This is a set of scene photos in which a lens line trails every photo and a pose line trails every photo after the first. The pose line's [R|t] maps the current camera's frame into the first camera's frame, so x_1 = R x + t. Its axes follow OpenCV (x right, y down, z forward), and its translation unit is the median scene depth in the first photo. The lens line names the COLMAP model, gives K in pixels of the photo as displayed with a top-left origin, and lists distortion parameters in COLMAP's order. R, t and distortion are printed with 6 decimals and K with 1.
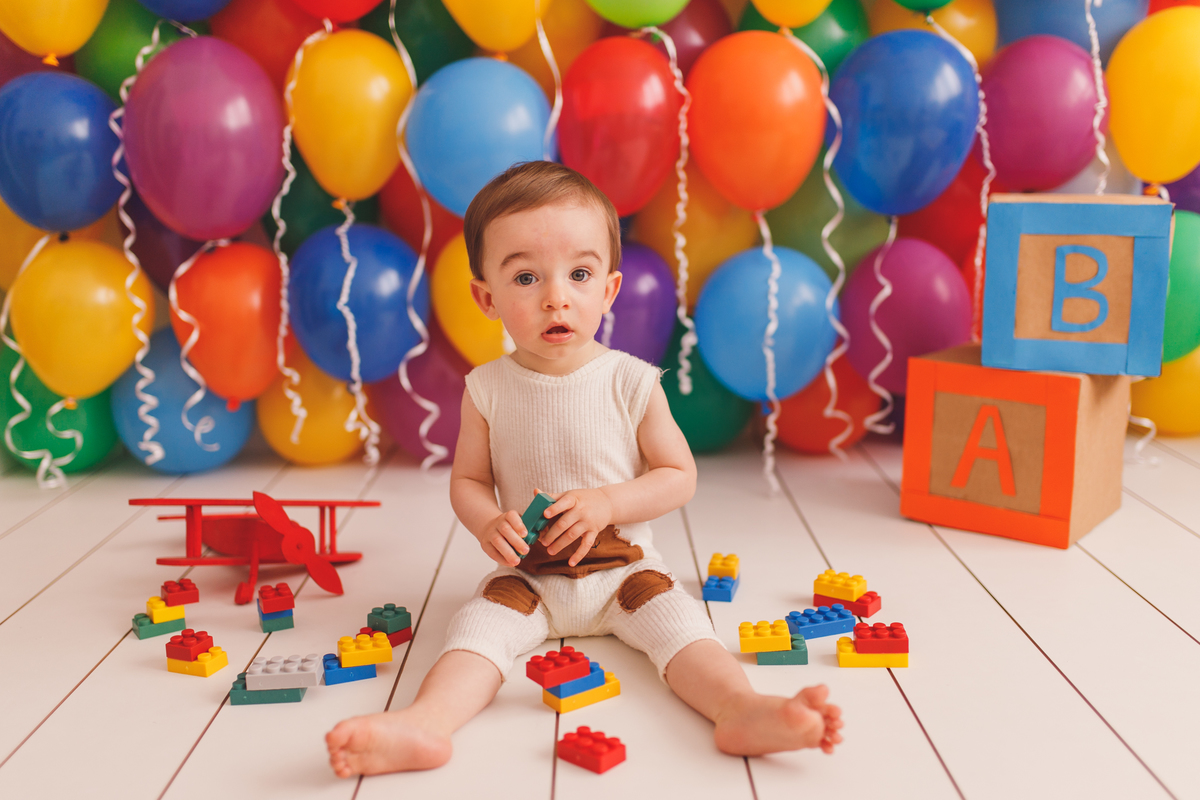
lens RADIAL K [[1306.5, 0, 608.2], [0, 1306.5, 442.2], [0, 0, 1]] dist [0.002274, 0.000000]
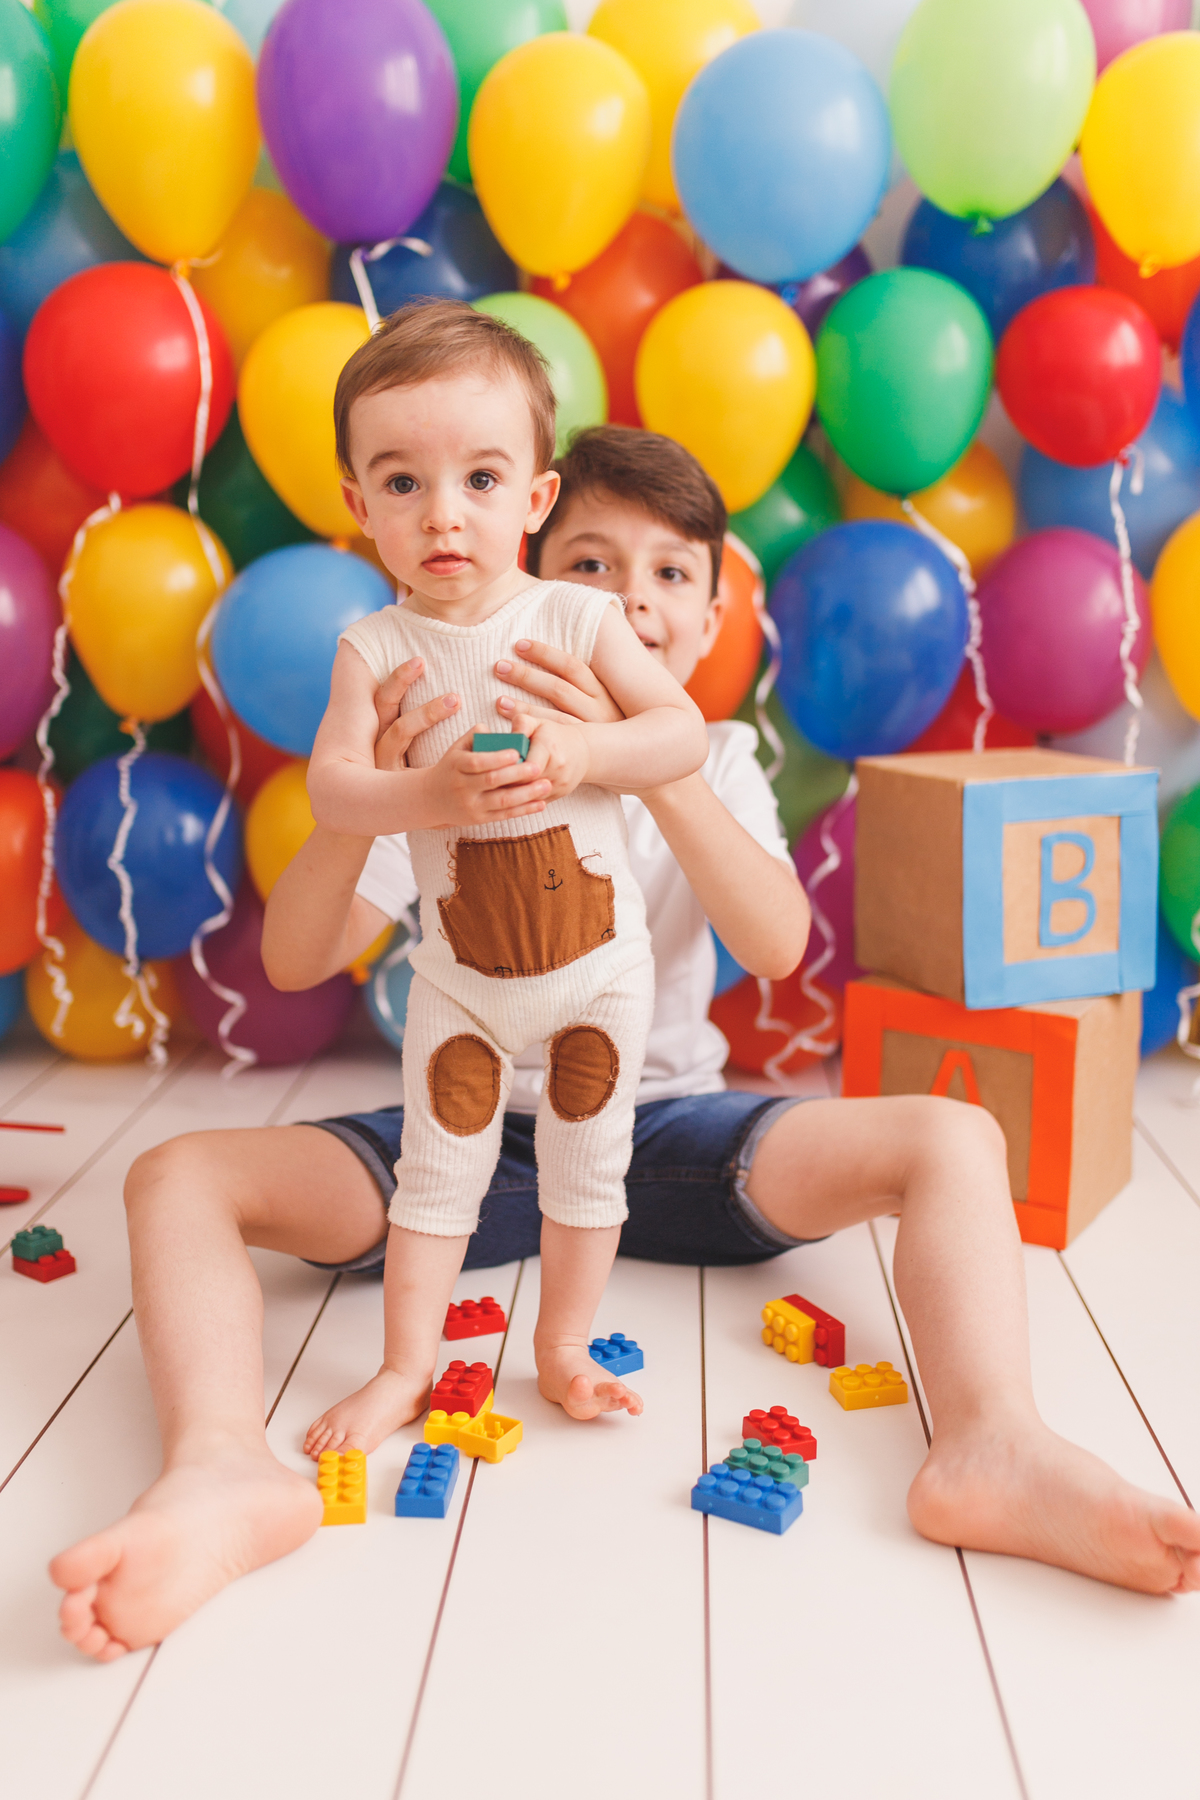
lens RADIAL K [[1959.8, 0, 589.2], [0, 1959.8, 861.3], [0, 0, 1]] dist [0.002274, 0.000000]
pose [[0.996927, 0.032621, -0.071227, 0.151185], [-0.037096, 0.997359, -0.062441, -0.042940], [0.069002, 0.064891, 0.995504, -0.120755]]
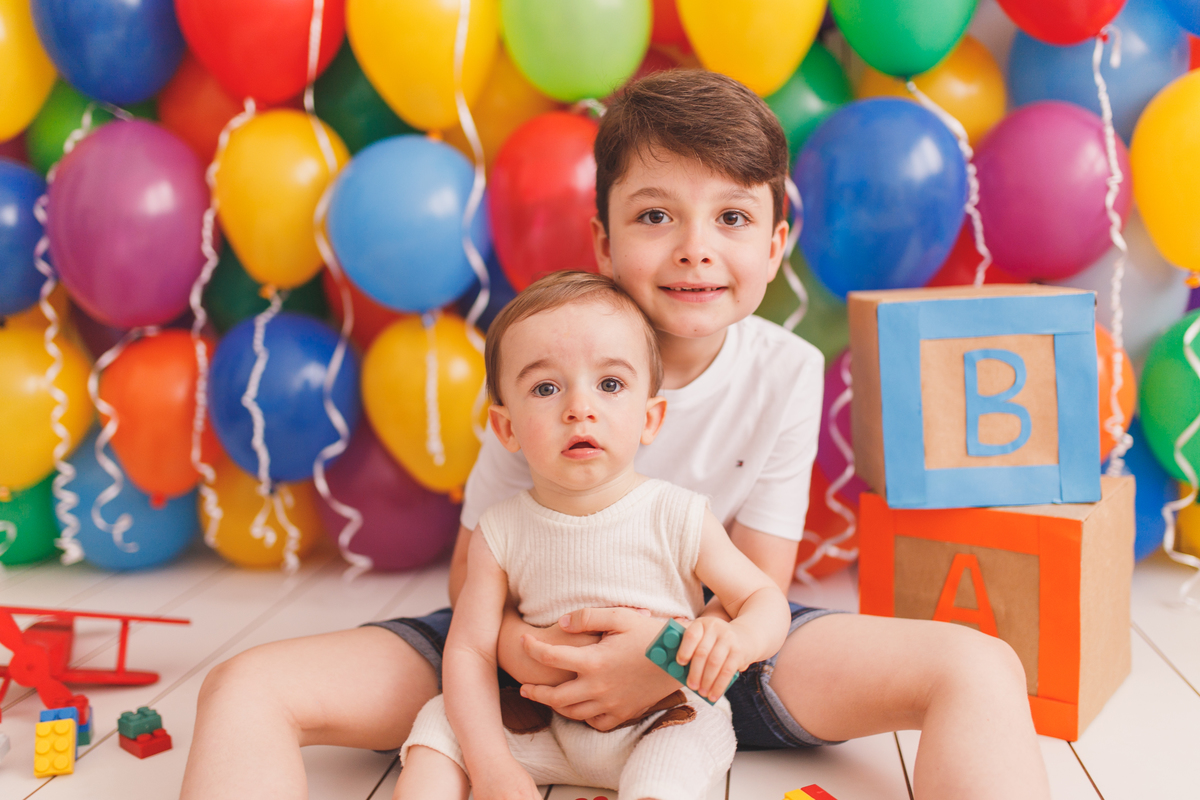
lens RADIAL K [[1306.5, 0, 579.2], [0, 1306.5, 390.4], [0, 0, 1]] dist [0.002274, 0.000000]
pose [[0.985612, 0.017211, -0.168144, 0.177952], [-0.034769, 0.994172, -0.102048, -0.024788], [0.165408, 0.106426, 0.980466, 0.128819]]
